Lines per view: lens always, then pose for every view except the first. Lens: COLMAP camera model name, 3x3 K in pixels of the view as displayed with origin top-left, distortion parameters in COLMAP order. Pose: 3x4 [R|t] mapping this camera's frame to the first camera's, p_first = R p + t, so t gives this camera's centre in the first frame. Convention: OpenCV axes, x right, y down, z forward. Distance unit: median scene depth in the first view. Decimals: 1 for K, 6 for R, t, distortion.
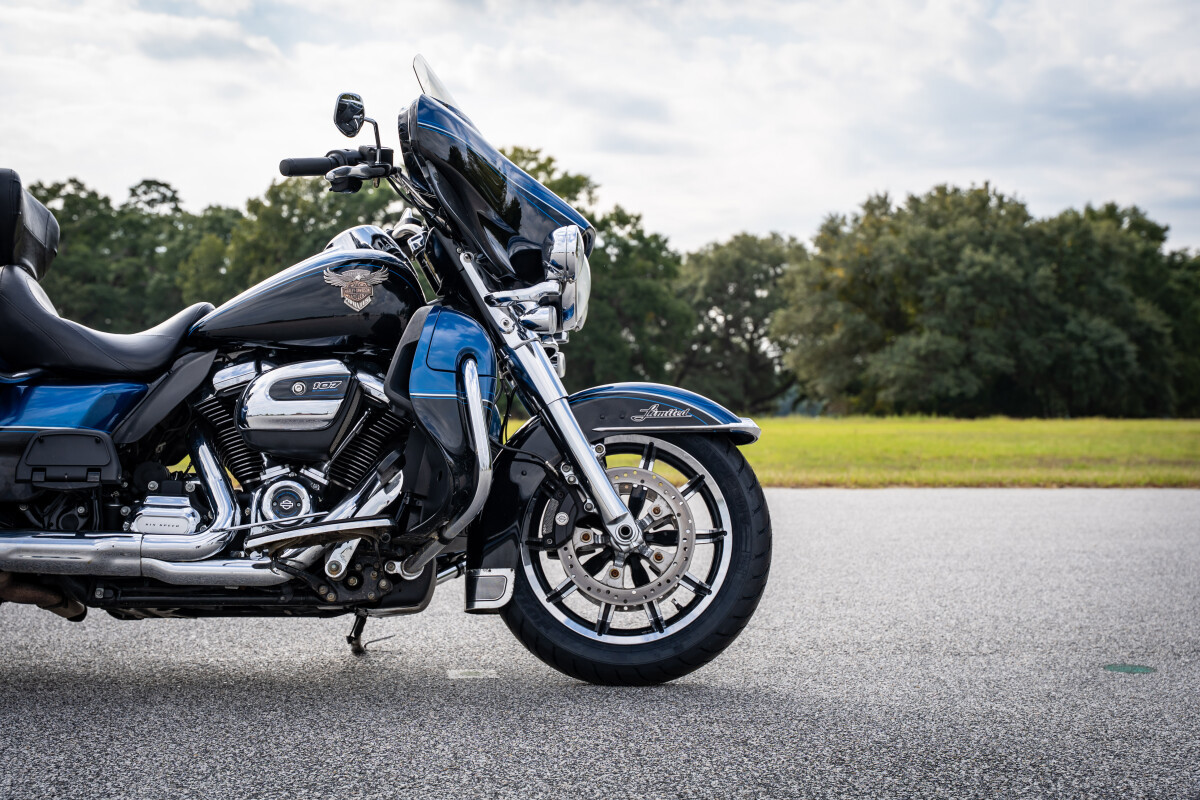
lens RADIAL K [[1689.4, 0, 600.0], [0, 1689.4, 407.0], [0, 0, 1]] dist [0.002854, 0.000000]
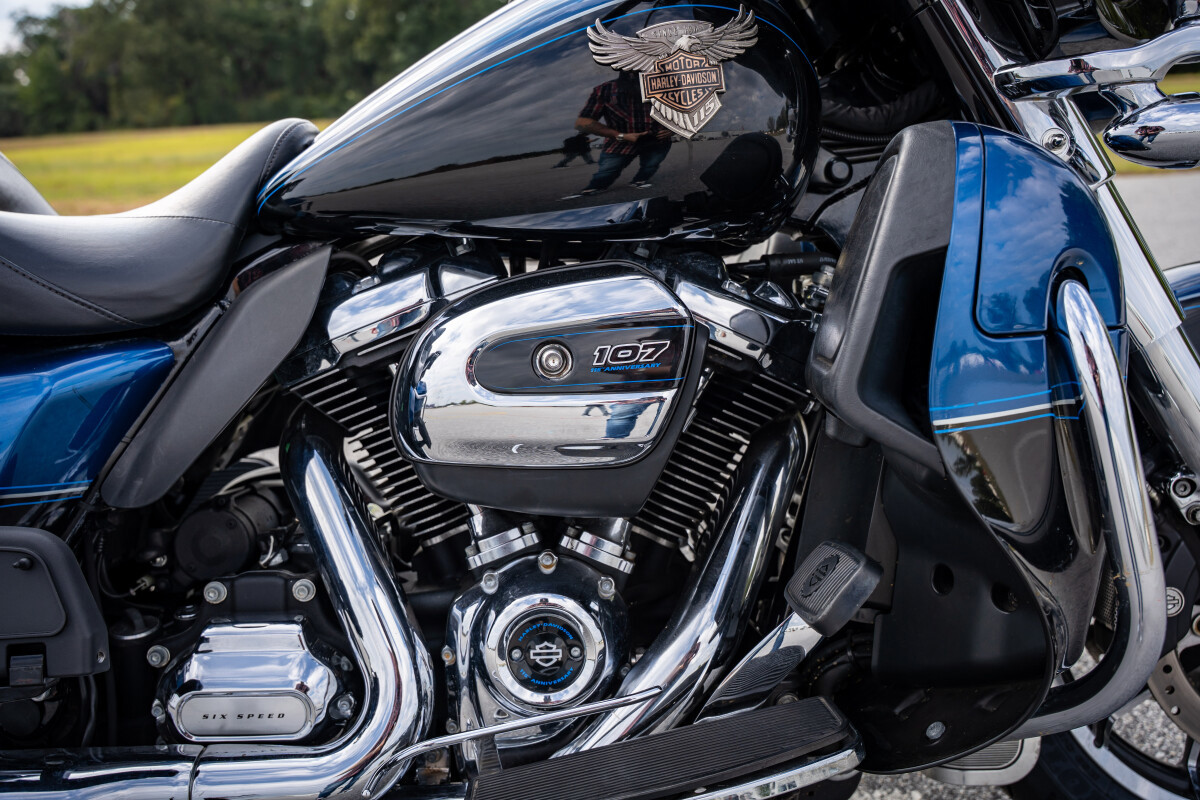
lens RADIAL K [[1100.5, 0, 595.9], [0, 1100.5, 402.0], [0, 0, 1]] dist [0.001199, 0.000000]
pose [[0.998427, -0.047571, -0.029660, -0.158048], [0.053749, 0.962658, 0.265330, -0.065561], [0.015931, -0.266507, 0.963701, 0.741650]]
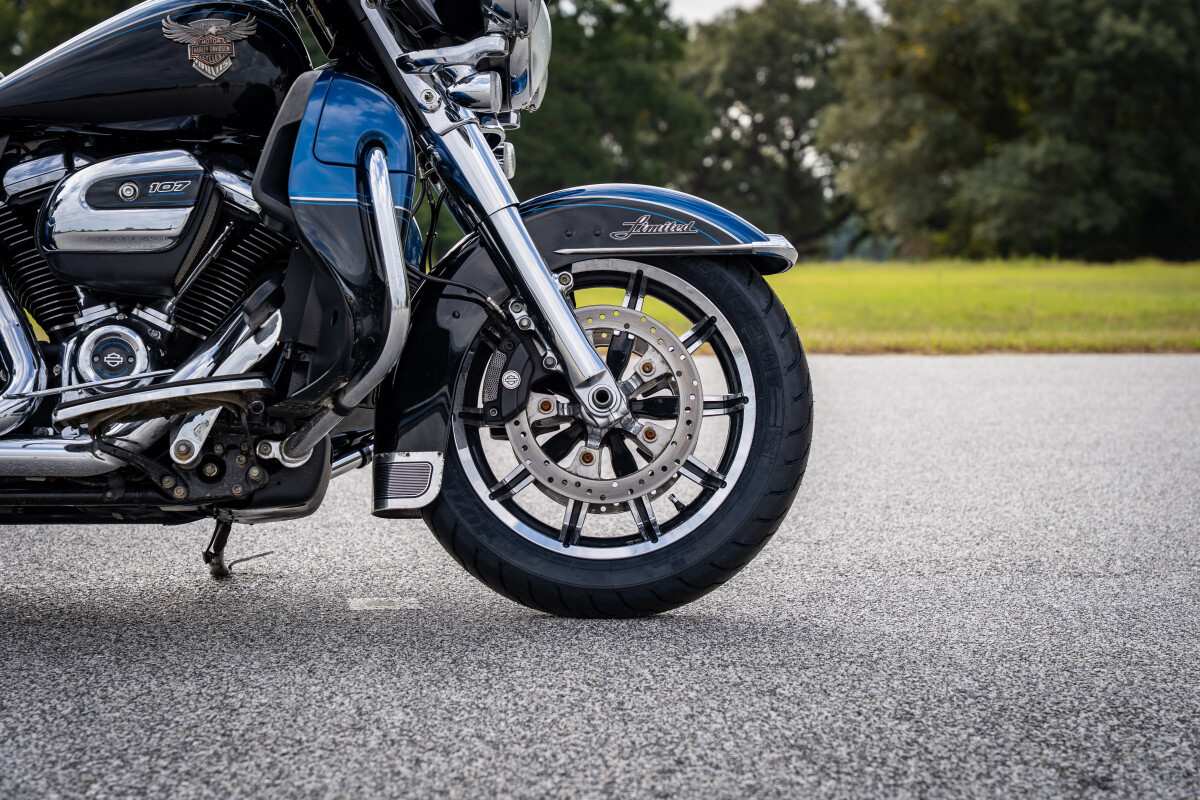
lens RADIAL K [[2448.2, 0, 601.1], [0, 2448.2, 395.4], [0, 0, 1]] dist [0.035779, 0.000000]
pose [[0.999919, -0.003709, 0.012197, 0.002164], [0.002976, 0.998219, 0.059579, 0.012676], [-0.012396, -0.059538, 0.998149, -0.007063]]
